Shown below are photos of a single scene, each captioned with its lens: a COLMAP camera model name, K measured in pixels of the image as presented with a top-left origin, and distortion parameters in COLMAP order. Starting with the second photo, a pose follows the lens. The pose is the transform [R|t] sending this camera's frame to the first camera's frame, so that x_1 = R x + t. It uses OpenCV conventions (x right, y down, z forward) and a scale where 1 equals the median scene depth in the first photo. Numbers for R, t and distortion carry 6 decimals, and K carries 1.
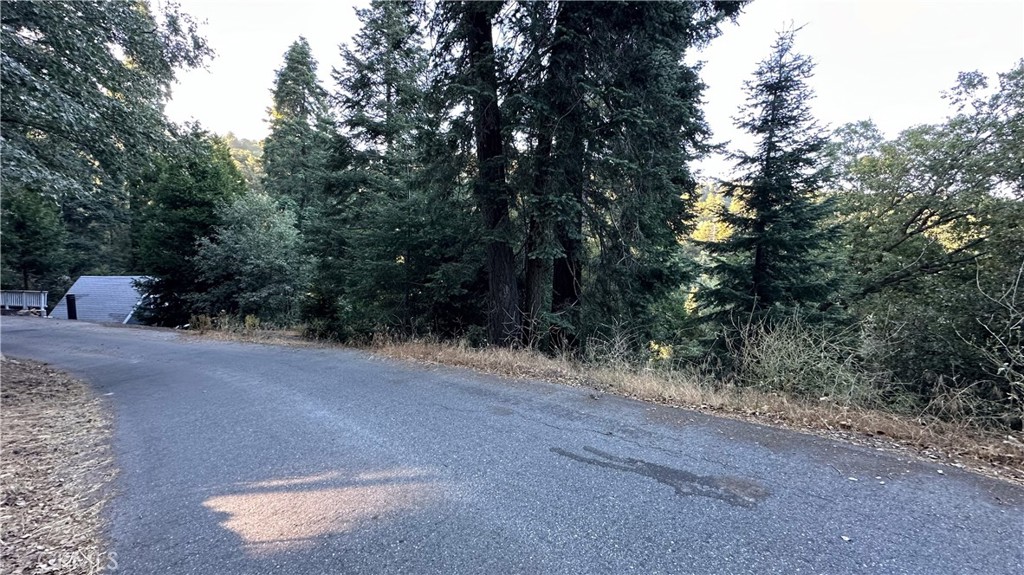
lens RADIAL K [[410.8, 0, 508.7], [0, 410.8, 285.9], [0, 0, 1]] dist [-0.003841, 0.000815]
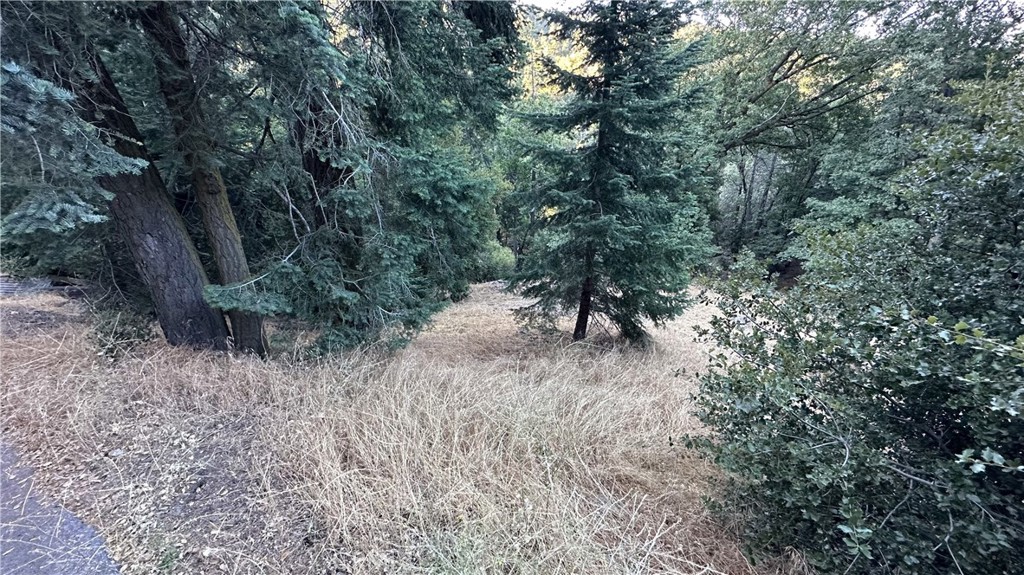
lens RADIAL K [[410.8, 0, 512.8], [0, 410.8, 288.1], [0, 0, 1]] dist [-0.003841, 0.000815]
pose [[0.966216, -0.138262, 0.217510, 0.128153], [0.057900, 0.938803, 0.339554, -0.035669], [-0.251147, -0.315488, 0.915092, 0.142246]]
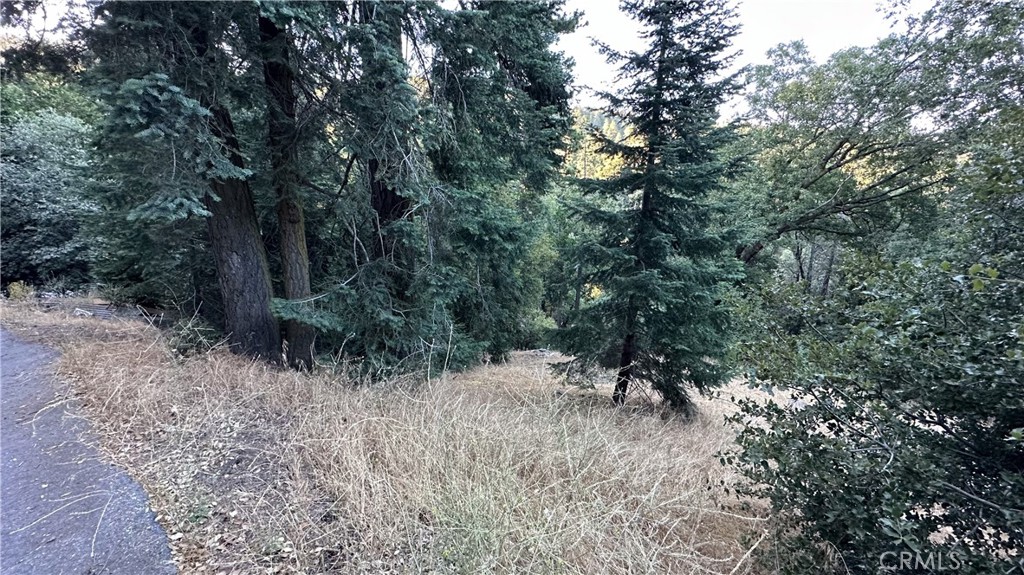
lens RADIAL K [[410.8, 0, 512.4], [0, 410.8, 287.4], [0, 0, 1]] dist [-0.003841, 0.000815]
pose [[0.991212, -0.035778, 0.127353, 0.127725], [0.015681, 0.987722, 0.155435, -0.015951], [-0.131351, -0.152072, 0.979602, 0.129008]]
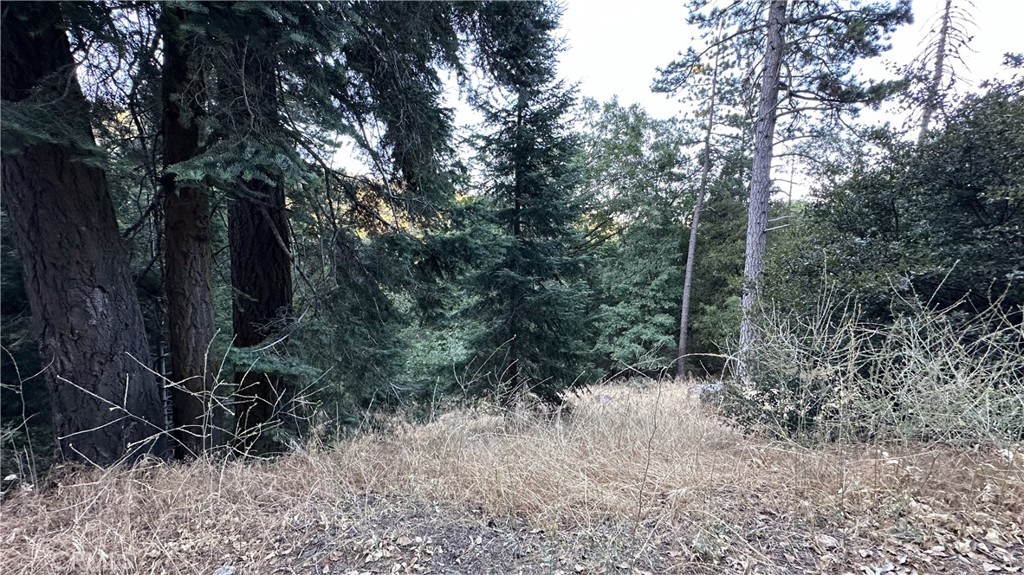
lens RADIAL K [[410.8, 0, 511.2], [0, 410.8, 285.0], [0, 0, 1]] dist [-0.003841, 0.000815]
pose [[0.729580, -0.081936, 0.678970, 0.006423], [0.075778, 0.996369, 0.038812, 0.002754], [-0.679685, 0.023135, 0.733140, 0.189345]]
